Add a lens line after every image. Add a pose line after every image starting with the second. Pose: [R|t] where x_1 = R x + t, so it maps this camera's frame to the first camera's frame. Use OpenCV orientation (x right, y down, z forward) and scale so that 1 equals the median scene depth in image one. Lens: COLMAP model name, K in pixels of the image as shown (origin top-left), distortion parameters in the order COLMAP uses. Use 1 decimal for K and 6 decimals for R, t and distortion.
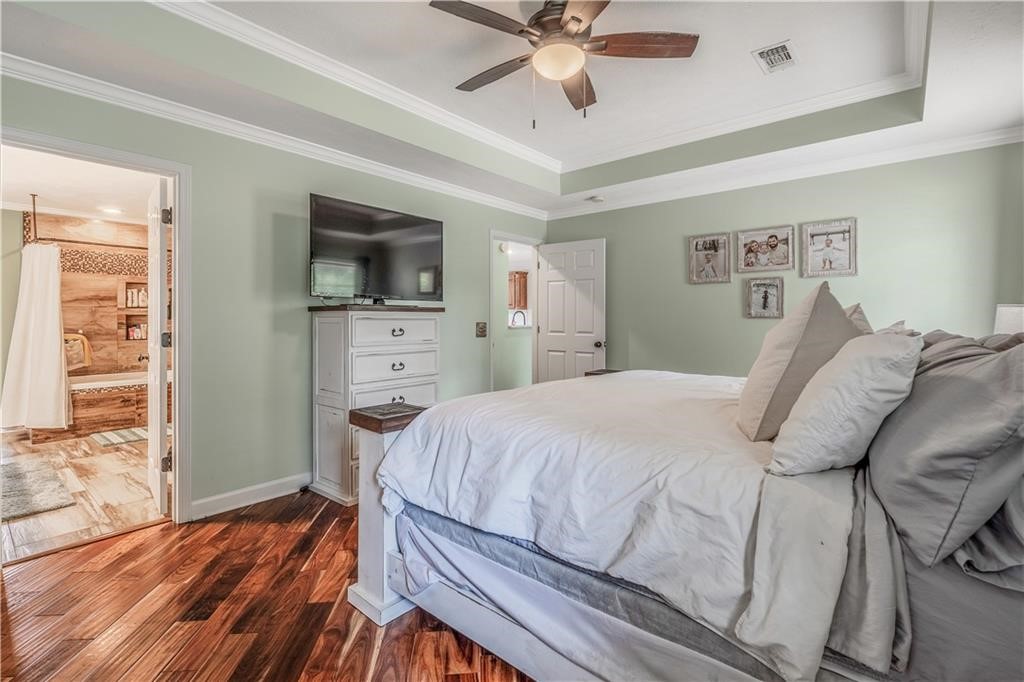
lens RADIAL K [[469.4, 0, 508.5], [0, 469.4, 315.3], [0, 0, 1]] dist [0.000221, -0.000073]
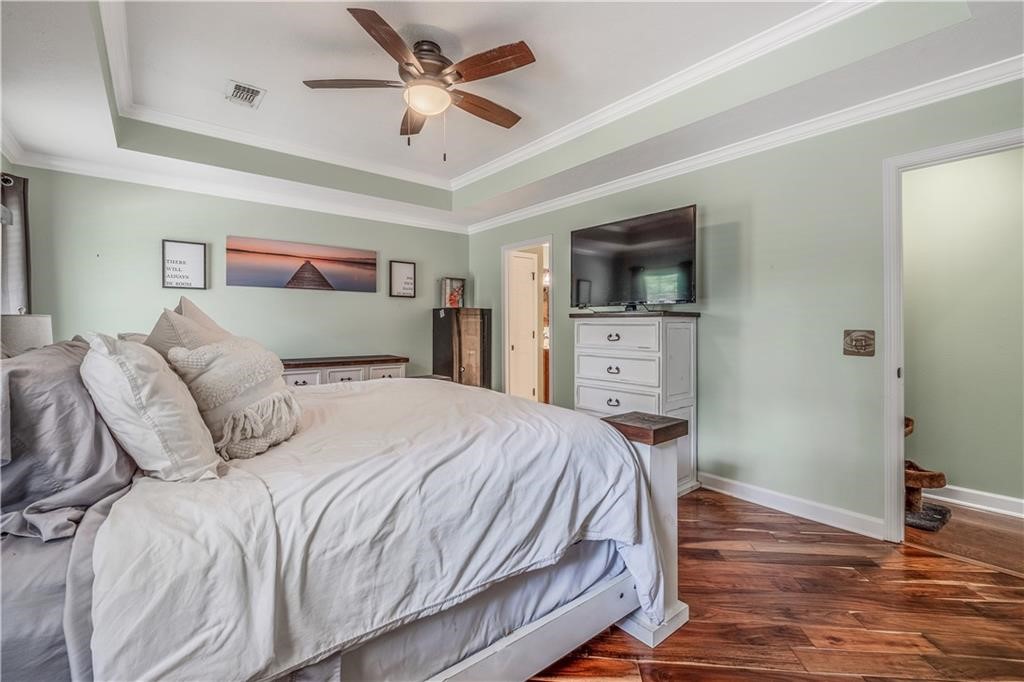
lens RADIAL K [[439.4, 0, 506.2], [0, 439.4, 329.6], [0, 0, 1]] dist [-0.001278, -0.000119]
pose [[-0.188013, 0.009712, -0.982119, 0.767075], [0.010038, 0.999918, 0.007967, 0.008570], [0.982115, -0.008360, -0.188095, 0.941913]]
